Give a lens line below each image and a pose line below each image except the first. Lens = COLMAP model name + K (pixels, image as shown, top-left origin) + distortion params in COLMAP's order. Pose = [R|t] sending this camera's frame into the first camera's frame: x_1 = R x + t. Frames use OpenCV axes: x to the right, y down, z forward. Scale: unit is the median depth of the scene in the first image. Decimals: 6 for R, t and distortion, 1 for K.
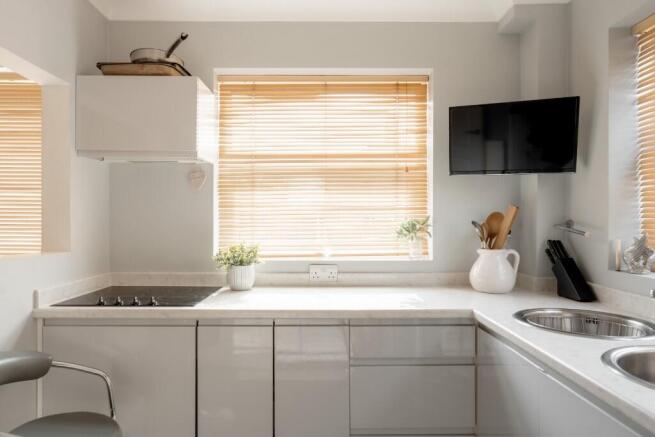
lens RADIAL K [[433.2, 0, 314.4], [0, 433.2, 216.1], [0, 0, 1]] dist [-0.006984, 0.001287]
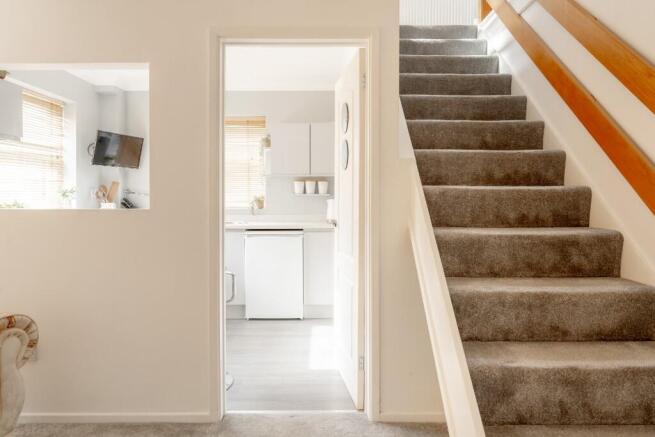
lens RADIAL K [[433.2, 0, 326.7], [0, 433.2, 204.2], [0, 0, 1]] dist [-0.006984, 0.001287]
pose [[-0.009999, -0.021607, 0.999717, -1.523415], [-0.014059, 0.999671, 0.021466, 0.022309], [-0.999851, -0.013840, -0.010299, -0.011039]]
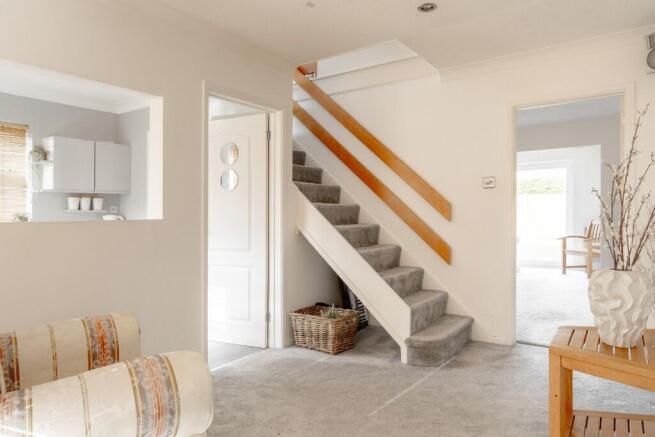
lens RADIAL K [[433.2, 0, 321.2], [0, 433.2, 214.1], [0, 0, 1]] dist [-0.006984, 0.001287]
pose [[-0.829317, 0.007113, 0.558733, -1.548444], [0.001305, 0.999941, -0.010792, 0.060063], [-0.558777, -0.008220, -0.829277, 1.114528]]
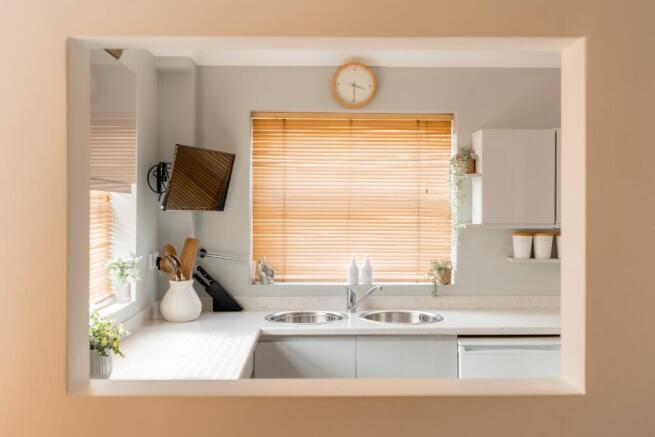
lens RADIAL K [[646.8, 0, 325.9], [0, 646.8, 212.1], [0, 0, 1]] dist [0.007744, 0.000000]
pose [[-0.015324, -0.014135, 0.999783, -1.112023], [-0.017144, 0.999757, 0.013871, -0.111726], [-0.999736, -0.016928, -0.015563, 0.621129]]
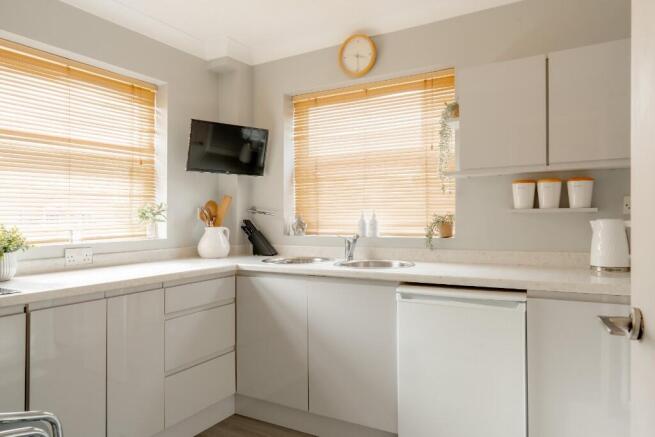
lens RADIAL K [[433.2, 0, 329.3], [0, 433.2, 215.1], [0, 0, 1]] dist [-0.006984, 0.001287]
pose [[0.507953, -0.002467, 0.861381, -0.555361], [-0.001060, 0.999993, 0.003489, 0.030627], [-0.861384, -0.002685, 0.507947, -0.020940]]
